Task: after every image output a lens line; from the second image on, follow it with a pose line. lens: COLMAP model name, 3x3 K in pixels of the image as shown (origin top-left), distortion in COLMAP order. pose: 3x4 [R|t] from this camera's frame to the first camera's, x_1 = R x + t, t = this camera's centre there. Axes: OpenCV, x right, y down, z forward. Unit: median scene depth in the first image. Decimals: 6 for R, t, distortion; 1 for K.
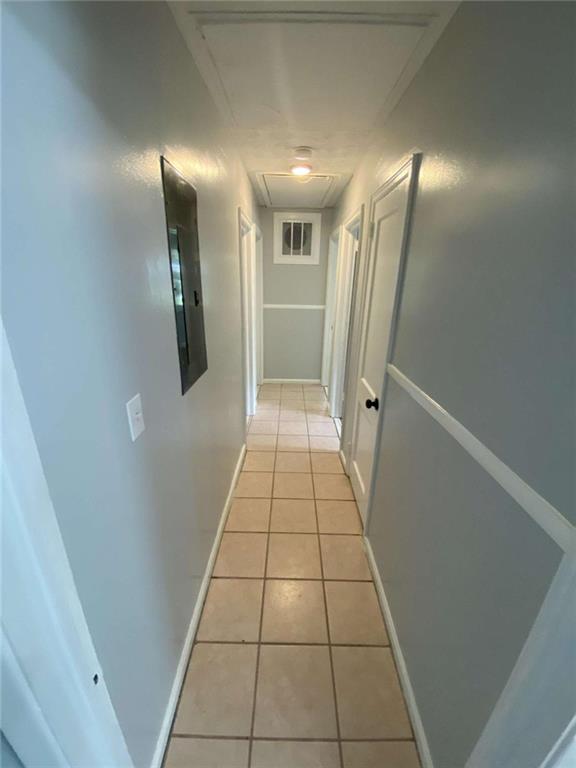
lens RADIAL K [[312.8, 0, 288.7], [0, 312.8, 378.7], [0, 0, 1]] dist [0.011581, -0.014930]
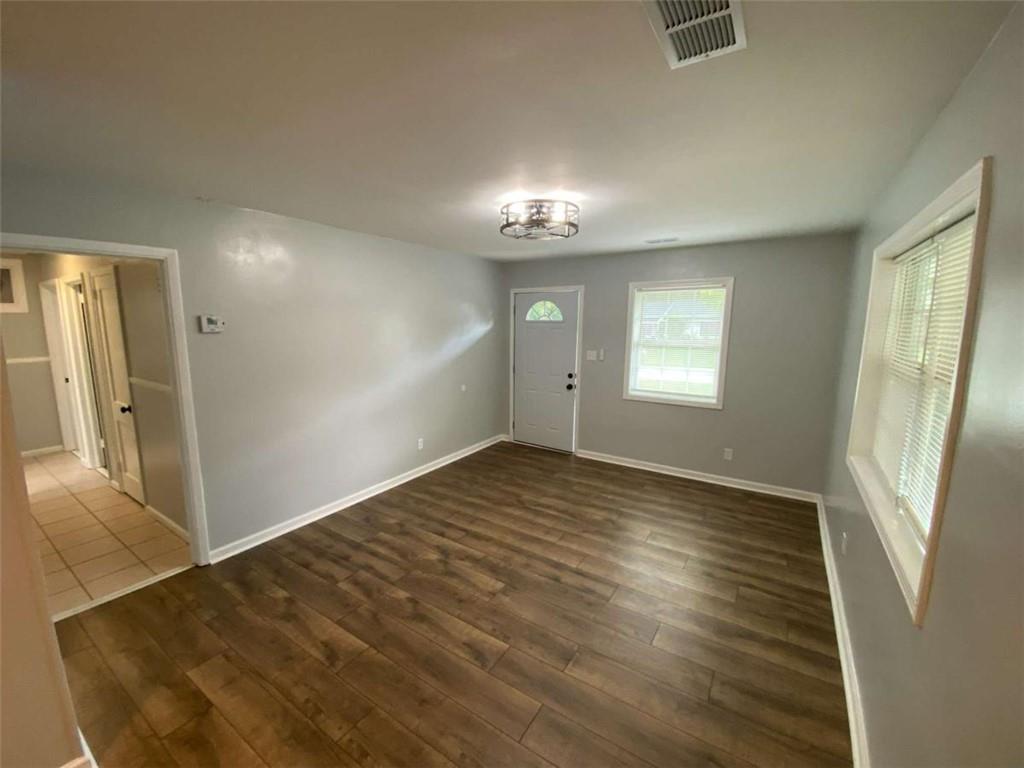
lens RADIAL K [[417.0, 0, 512.0], [0, 417.0, 384.0], [0, 0, 1]] dist [0.011581, -0.014930]
pose [[0.543524, -0.151541, 0.825601, -0.226684], [0.273295, 0.961924, -0.003356, 0.307862], [-0.793657, 0.227457, 0.564245, -1.032841]]
